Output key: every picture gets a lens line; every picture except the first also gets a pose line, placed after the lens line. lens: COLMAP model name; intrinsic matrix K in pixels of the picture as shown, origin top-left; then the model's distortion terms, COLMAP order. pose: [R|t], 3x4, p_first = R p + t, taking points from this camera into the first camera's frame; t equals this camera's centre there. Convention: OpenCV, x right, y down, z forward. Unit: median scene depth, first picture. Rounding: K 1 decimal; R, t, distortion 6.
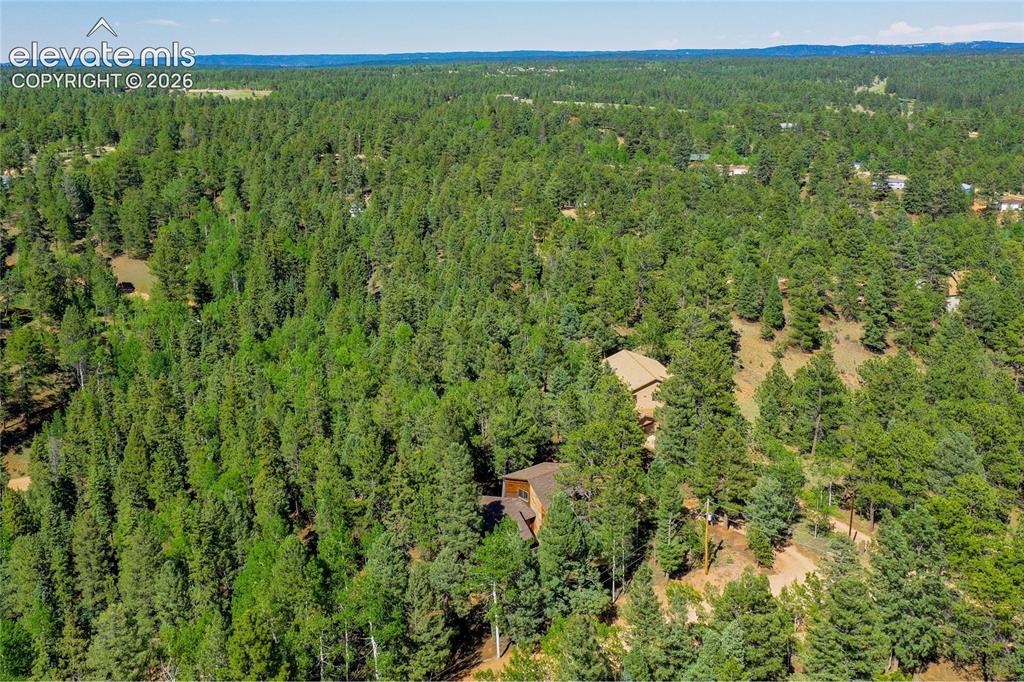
lens RADIAL K [[879.1, 0, 573.3], [0, 879.1, 322.6], [0, 0, 1]] dist [0.040824, -0.005205]
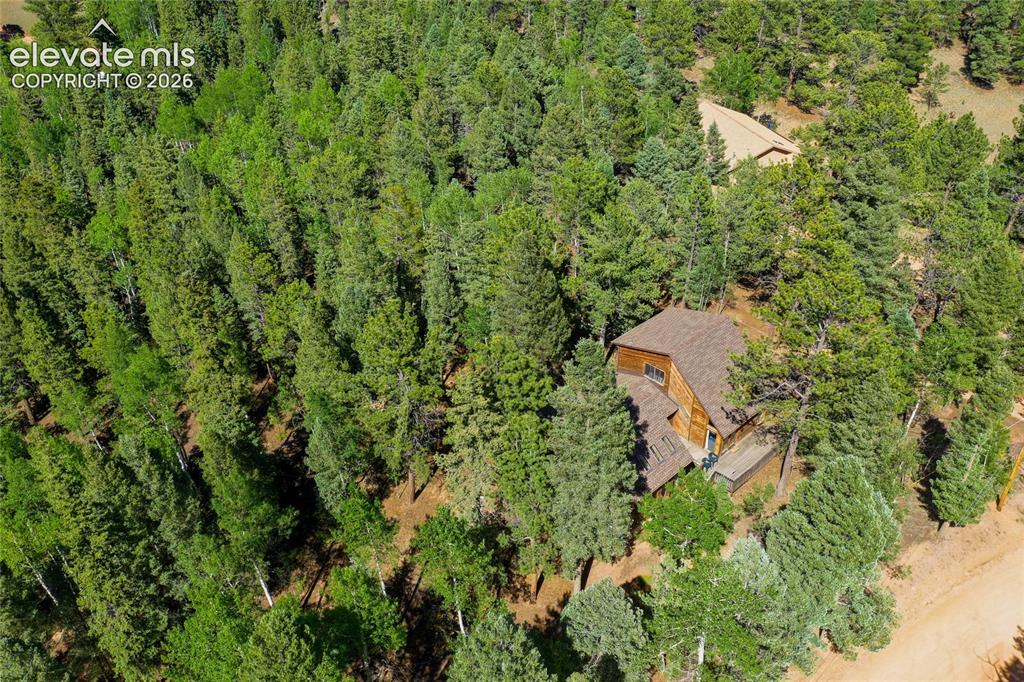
lens RADIAL K [[879.1, 0, 573.3], [0, 879.1, 322.6], [0, 0, 1]] dist [0.040824, -0.005205]
pose [[0.998531, -0.042892, 0.033097, -0.081474], [0.031706, 0.958012, 0.284970, -0.004468], [-0.043931, -0.283502, 0.957965, 0.281301]]
